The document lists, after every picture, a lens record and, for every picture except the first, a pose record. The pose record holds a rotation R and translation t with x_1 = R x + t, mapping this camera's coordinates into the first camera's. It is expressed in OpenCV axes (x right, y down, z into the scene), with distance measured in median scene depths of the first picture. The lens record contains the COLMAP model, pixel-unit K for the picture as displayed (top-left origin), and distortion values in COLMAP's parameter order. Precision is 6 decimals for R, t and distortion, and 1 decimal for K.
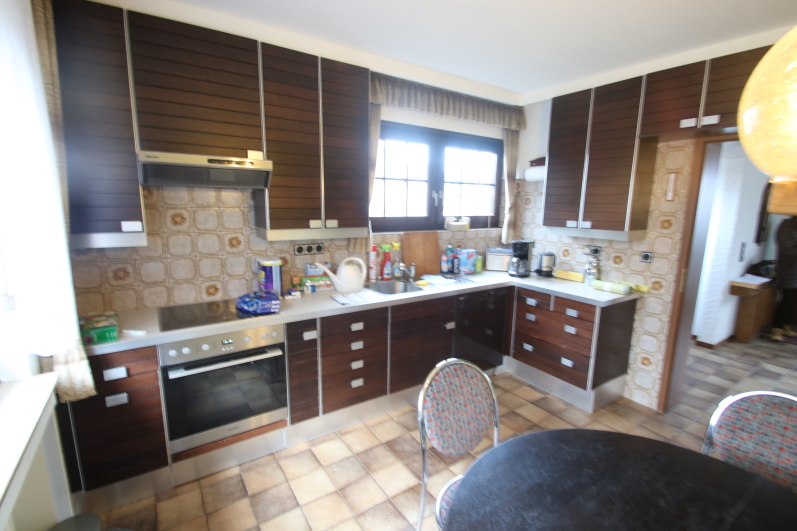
lens RADIAL K [[370.4, 0, 404.4], [0, 370.4, 268.8], [0, 0, 1]] dist [0.015758, -0.018921]
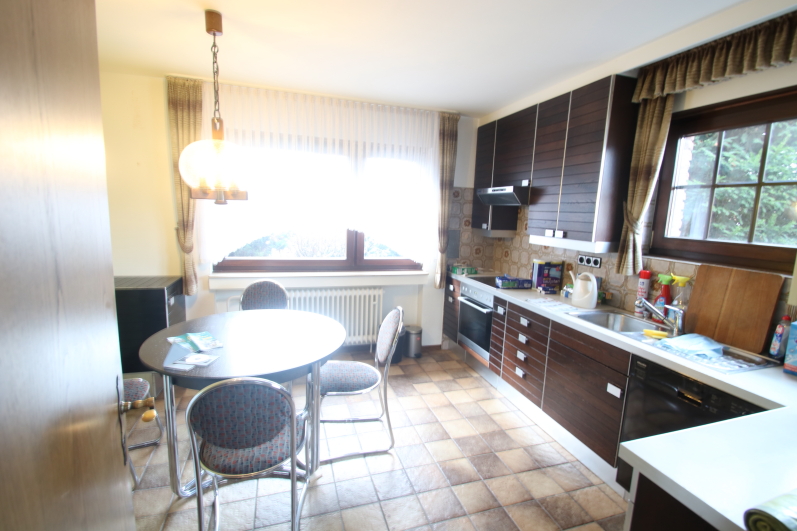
lens RADIAL K [[370.4, 0, 404.4], [0, 370.4, 268.8], [0, 0, 1]] dist [0.015758, -0.018921]
pose [[-0.270459, 0.119203, -0.955323, 1.092405], [-0.218083, 0.958925, 0.181393, -0.133221], [0.937706, 0.257399, -0.233353, 0.919754]]
